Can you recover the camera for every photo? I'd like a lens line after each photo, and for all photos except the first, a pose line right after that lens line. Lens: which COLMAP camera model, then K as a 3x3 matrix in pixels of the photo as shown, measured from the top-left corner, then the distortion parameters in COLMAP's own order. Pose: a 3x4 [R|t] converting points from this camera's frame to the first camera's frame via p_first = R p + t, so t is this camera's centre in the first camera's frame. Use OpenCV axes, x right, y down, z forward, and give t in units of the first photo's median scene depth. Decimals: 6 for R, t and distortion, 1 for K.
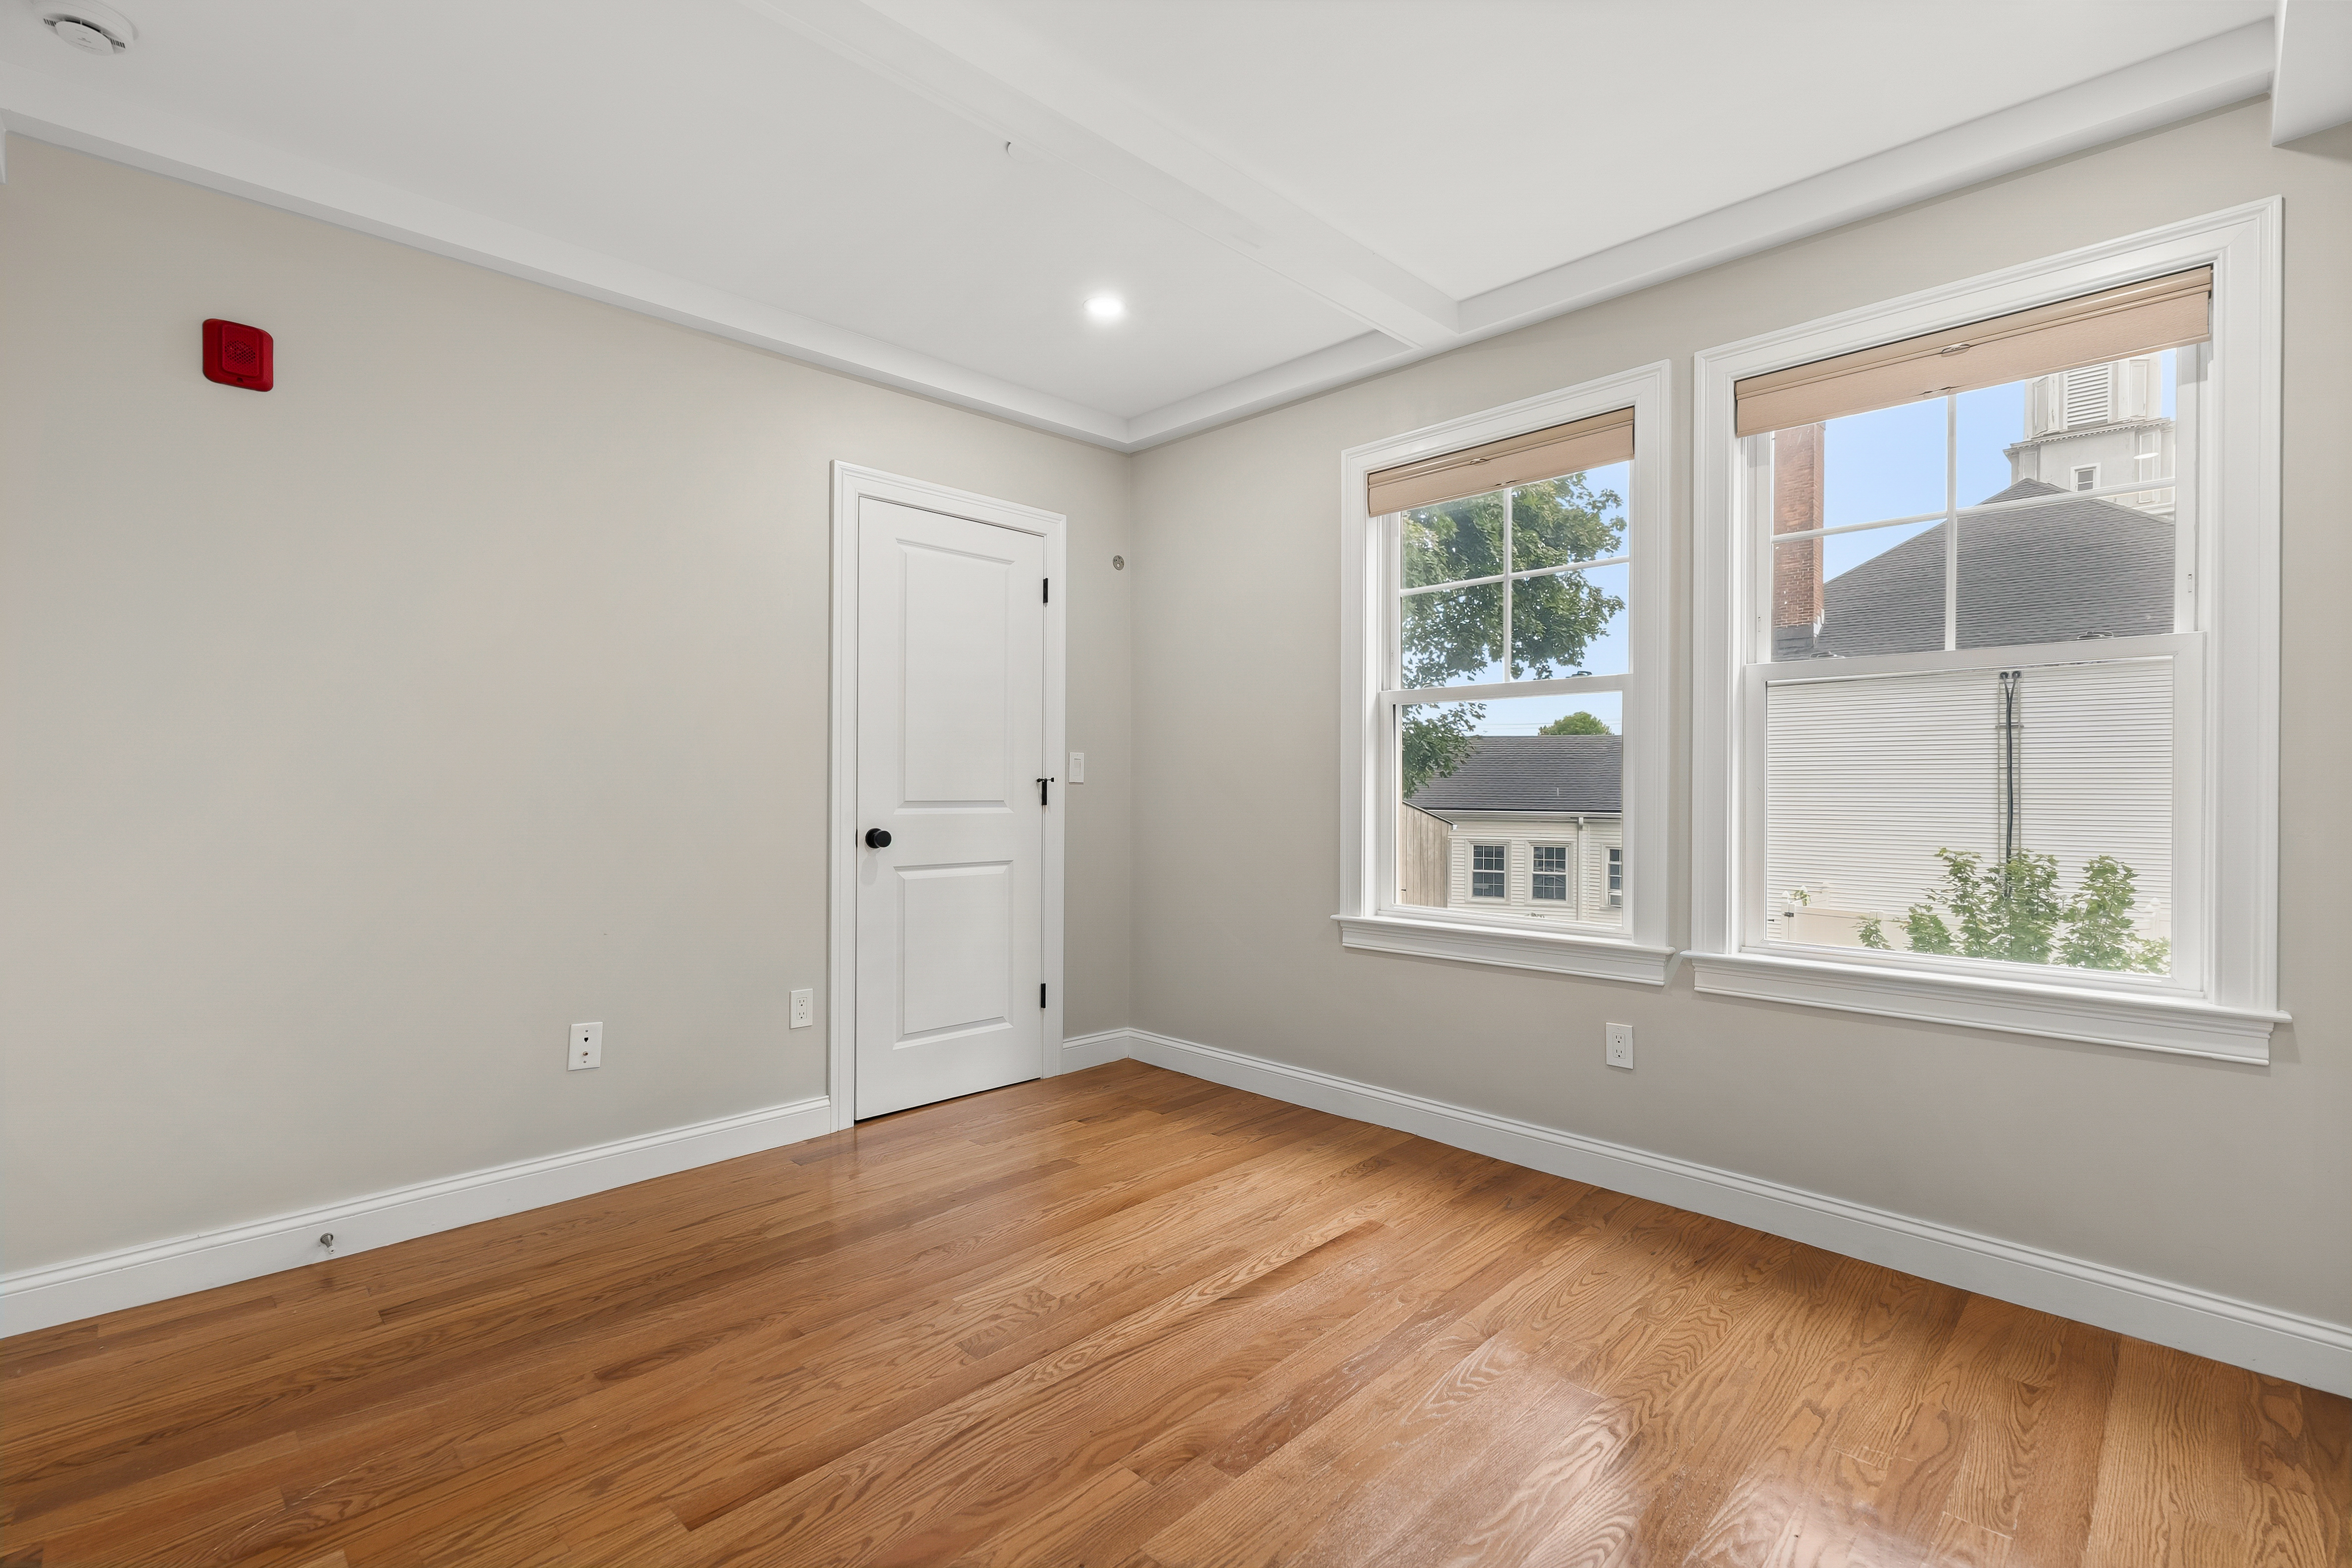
lens RADIAL K [[1061.6, 0, 1176.0], [0, 1061.6, 784.0], [0, 0, 1]] dist [-0.001285, 0.000059]
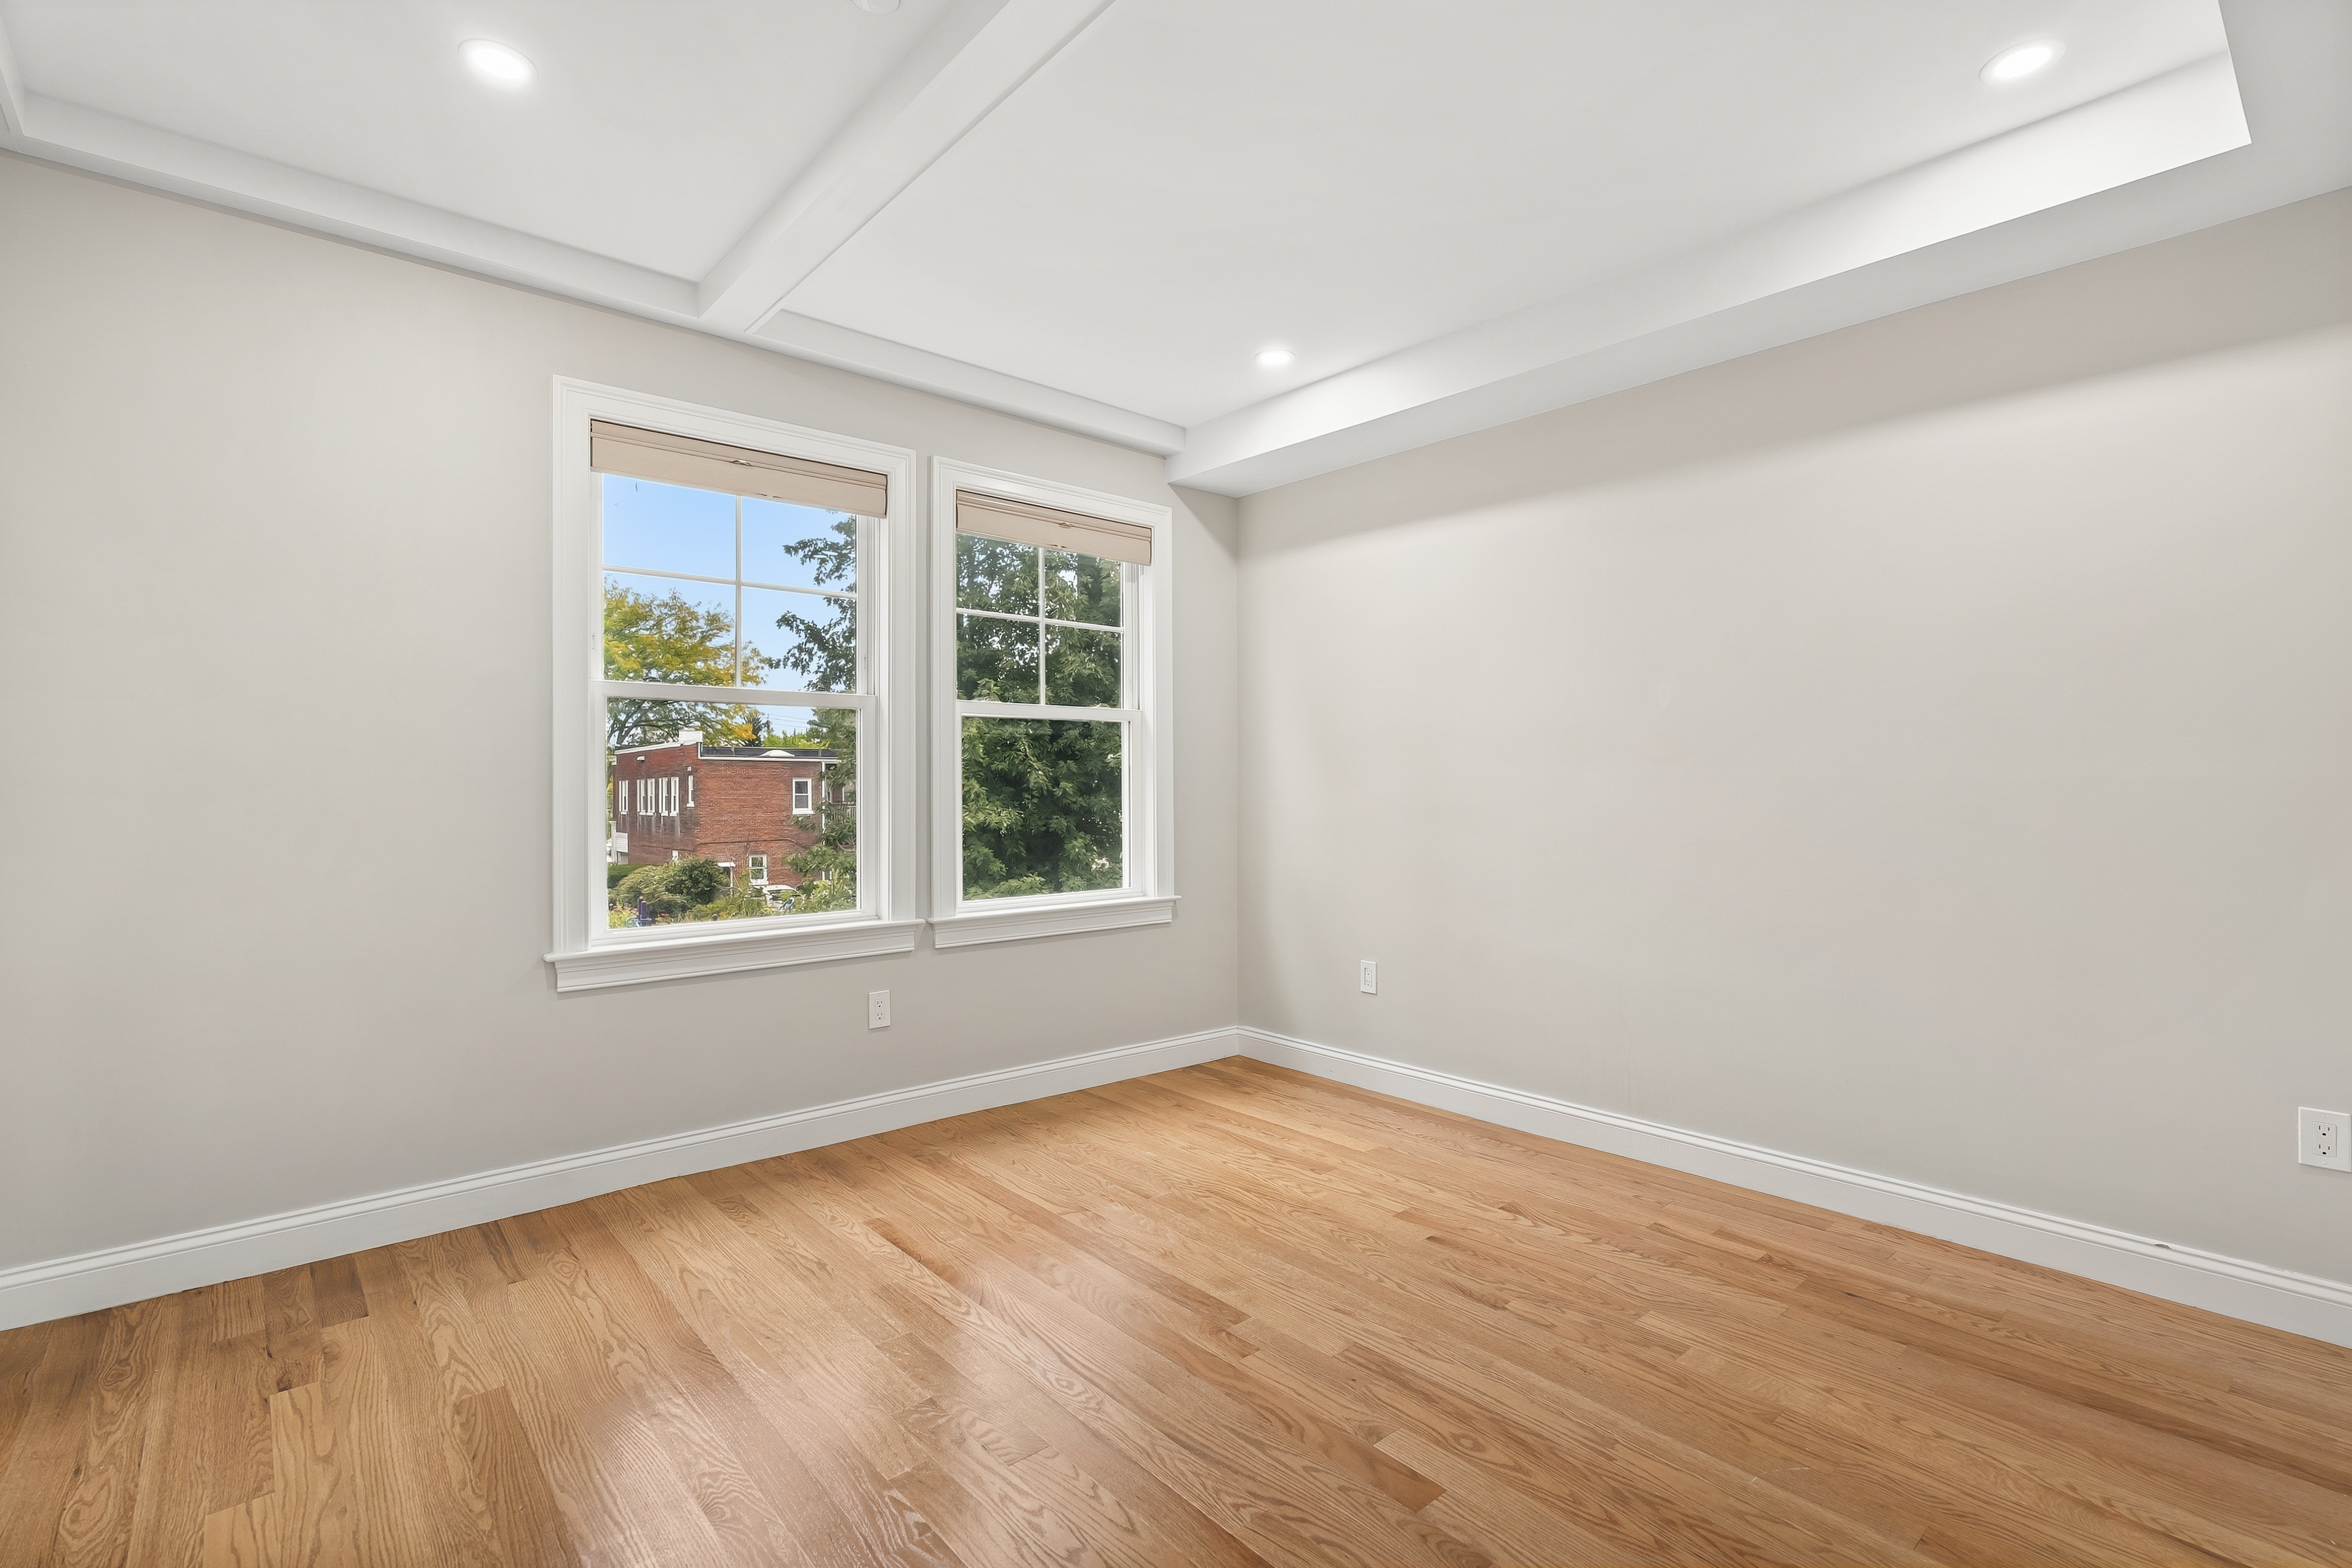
lens RADIAL K [[1061.6, 0, 1176.0], [0, 1061.6, 784.0], [0, 0, 1]] dist [-0.001285, 0.000059]
pose [[0.076337, 0.000727, 0.997082, -0.768633], [0.001346, 0.999999, -0.000832, -0.004131], [-0.997081, 0.001406, 0.076336, 0.602006]]
